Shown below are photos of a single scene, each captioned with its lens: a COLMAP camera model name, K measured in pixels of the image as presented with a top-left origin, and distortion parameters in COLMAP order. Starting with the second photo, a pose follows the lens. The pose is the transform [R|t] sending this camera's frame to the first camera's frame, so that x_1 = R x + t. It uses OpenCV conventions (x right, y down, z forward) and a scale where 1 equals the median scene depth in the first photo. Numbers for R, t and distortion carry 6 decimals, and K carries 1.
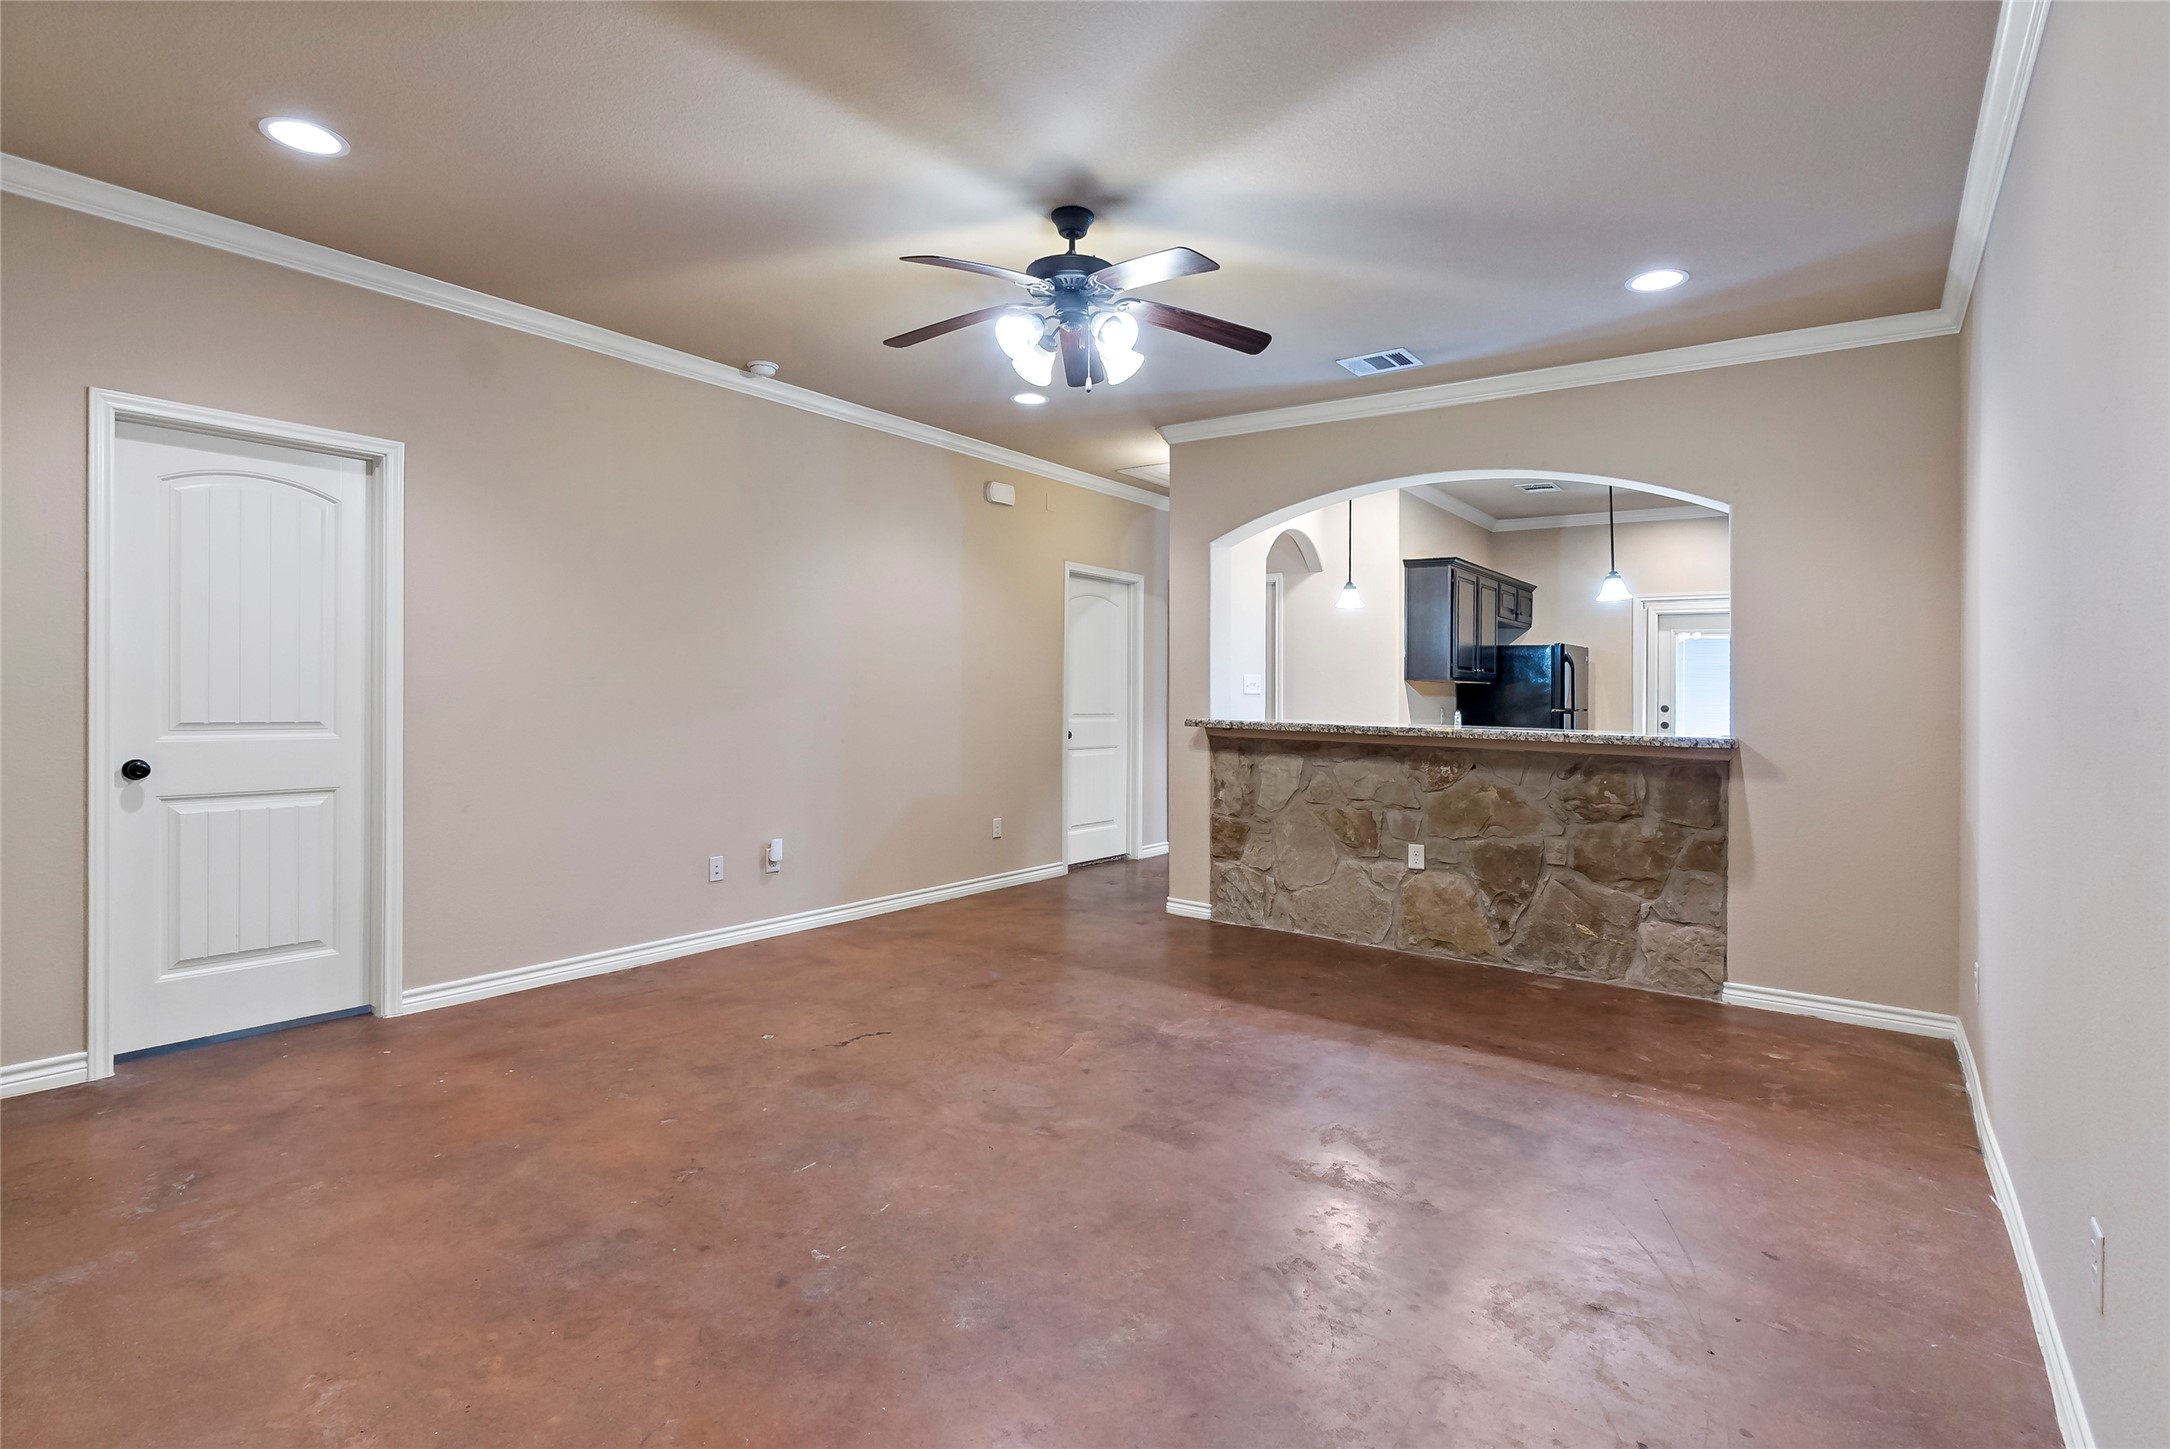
lens RADIAL K [[1015.3, 0, 1083.3], [0, 1015.3, 698.2], [0, 0, 1]] dist [-0.001916, -0.000101]
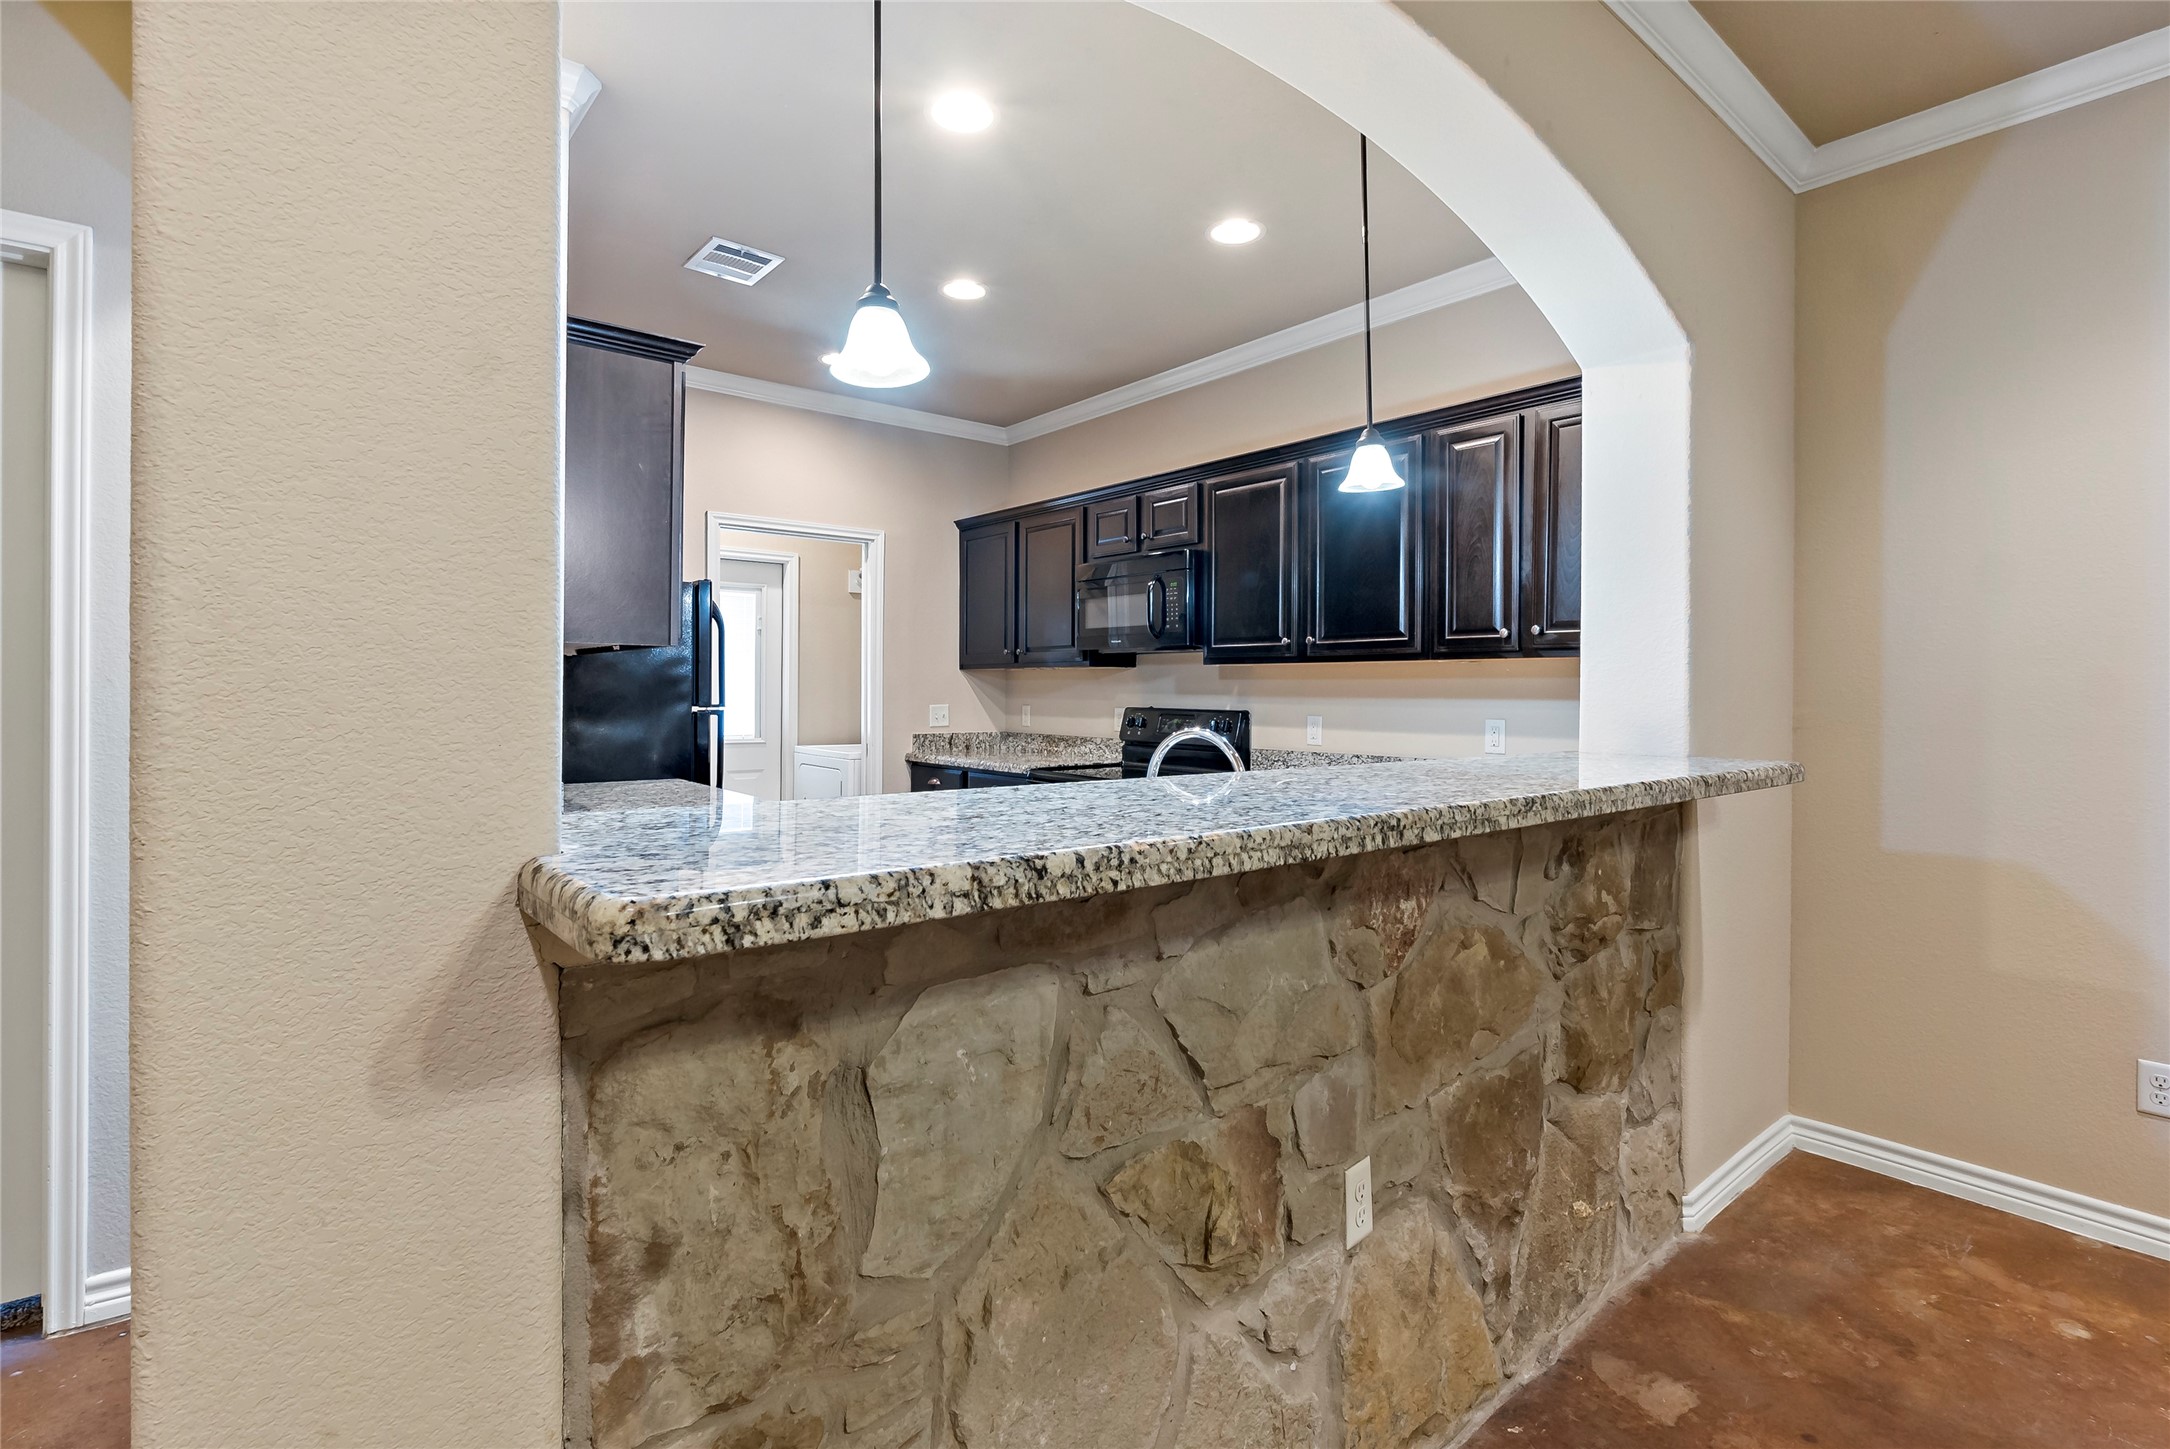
lens RADIAL K [[1044.9, 0, 1084.0], [0, 1044.9, 679.0], [0, 0, 1]] dist [-0.001176, 0.000022]
pose [[0.247309, -0.004636, 0.968925, -0.006246], [0.002757, 0.999988, 0.004081, -0.007773], [-0.968933, 0.001662, 0.247319, 1.045384]]
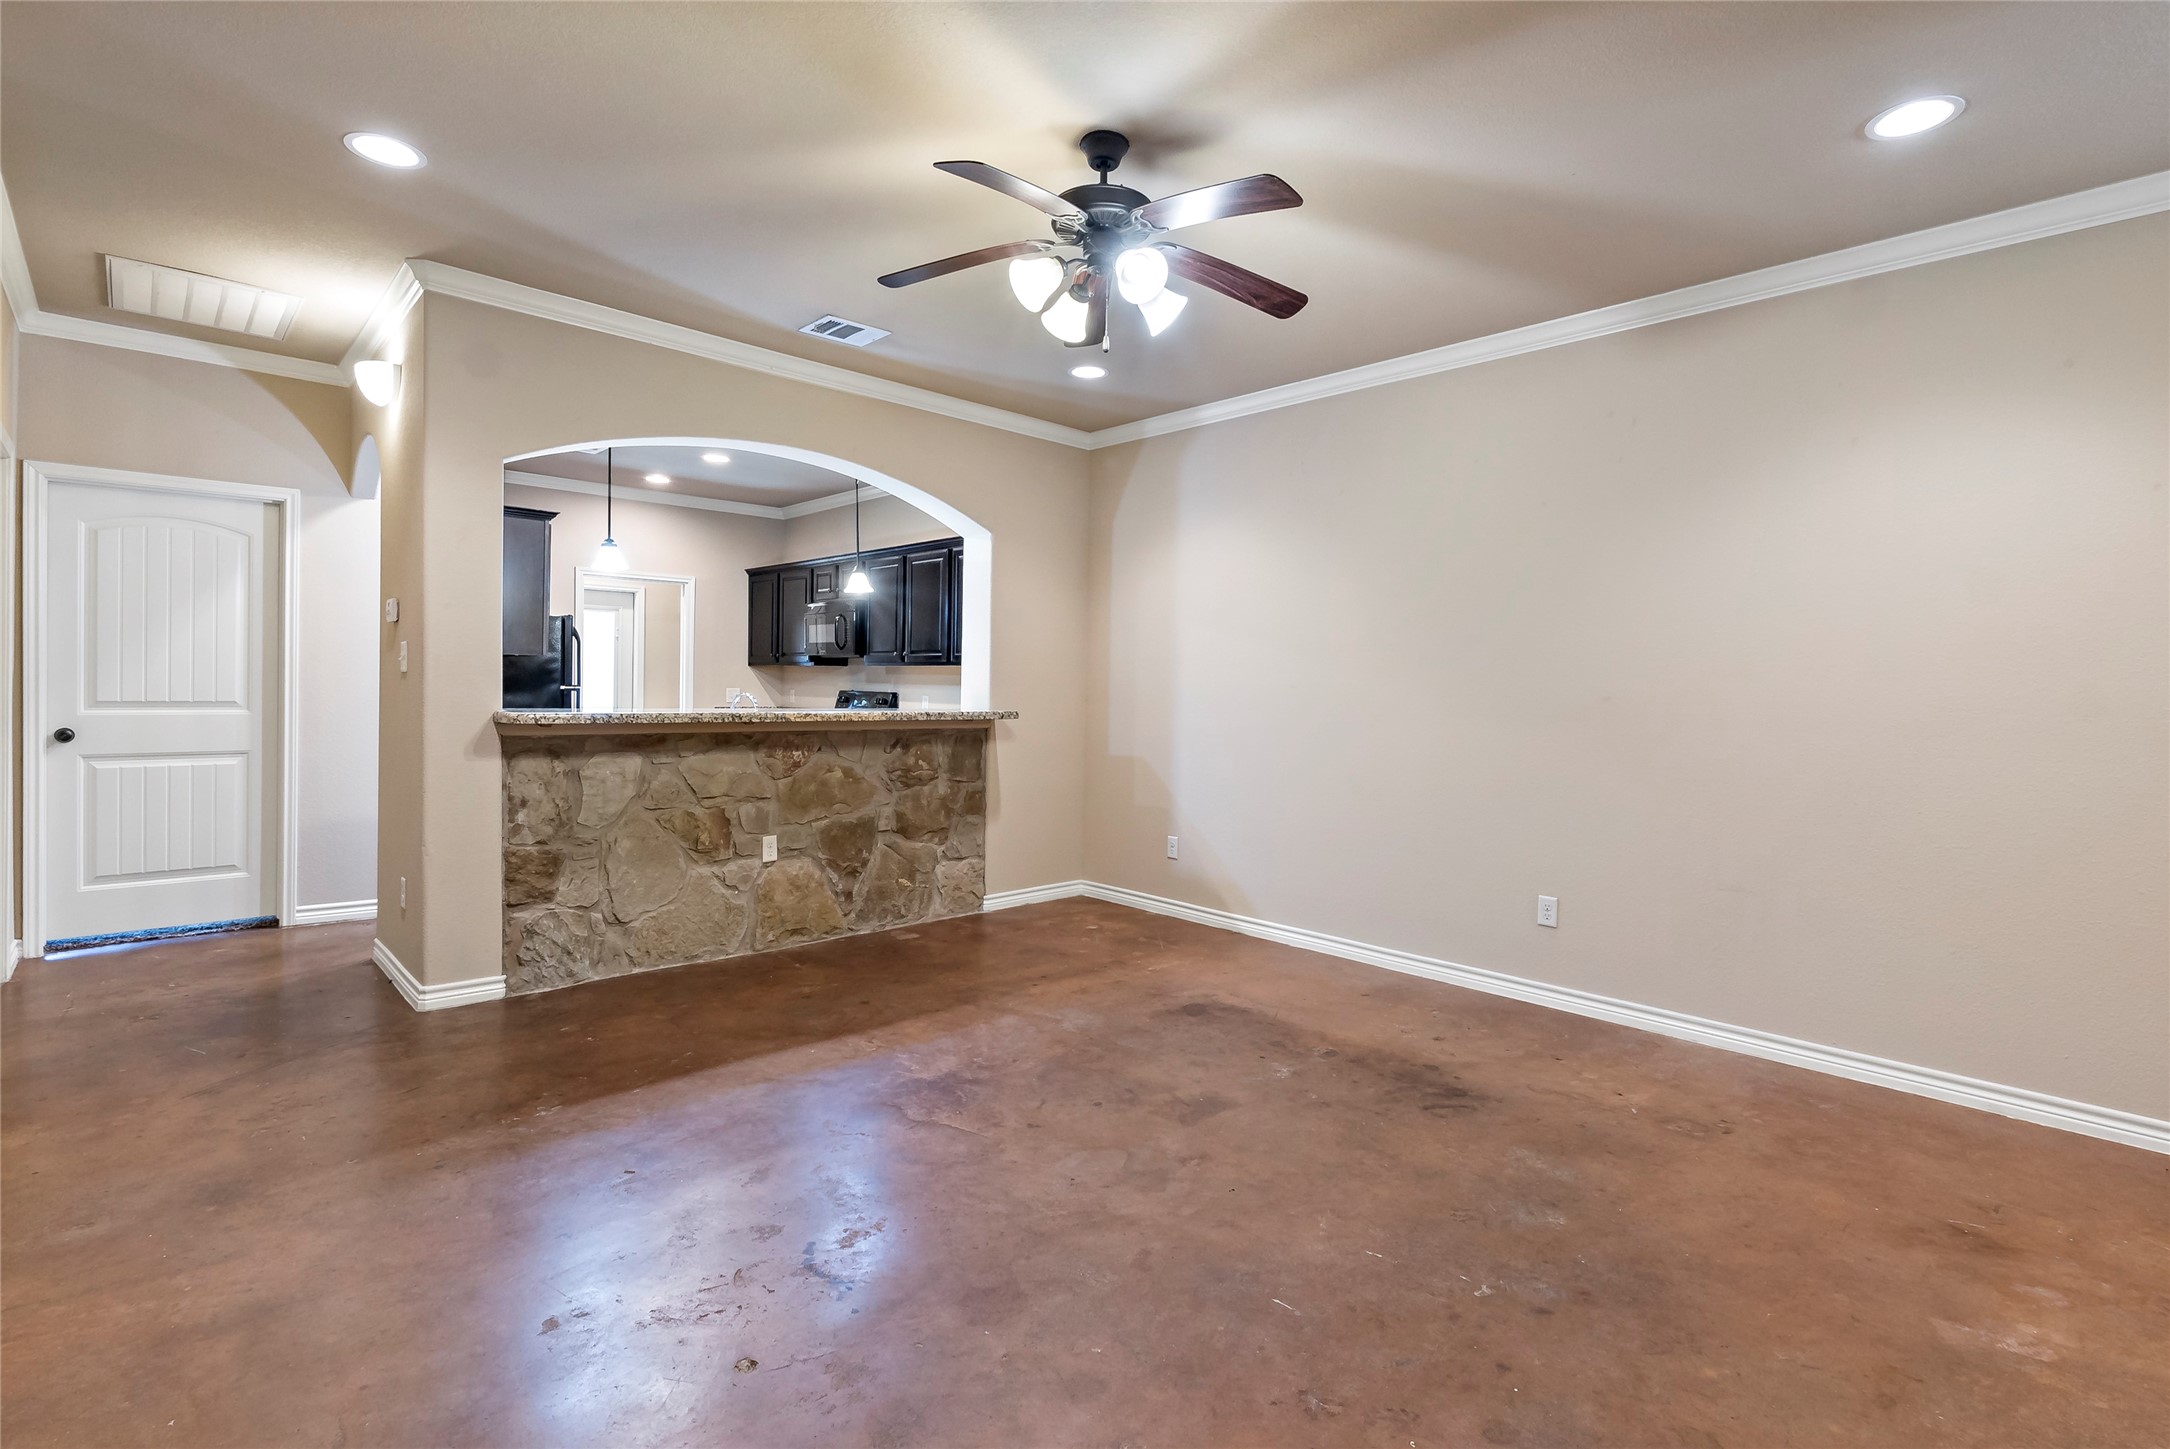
lens RADIAL K [[1048.0, 0, 1080.0], [0, 1048.0, 690.8], [0, 0, 1]] dist [-0.003219, -0.000024]
pose [[0.179359, -0.020291, 0.983574, -0.603913], [-0.009422, 0.999706, 0.022342, -0.016400], [-0.983739, -0.013274, 0.179115, 0.565424]]
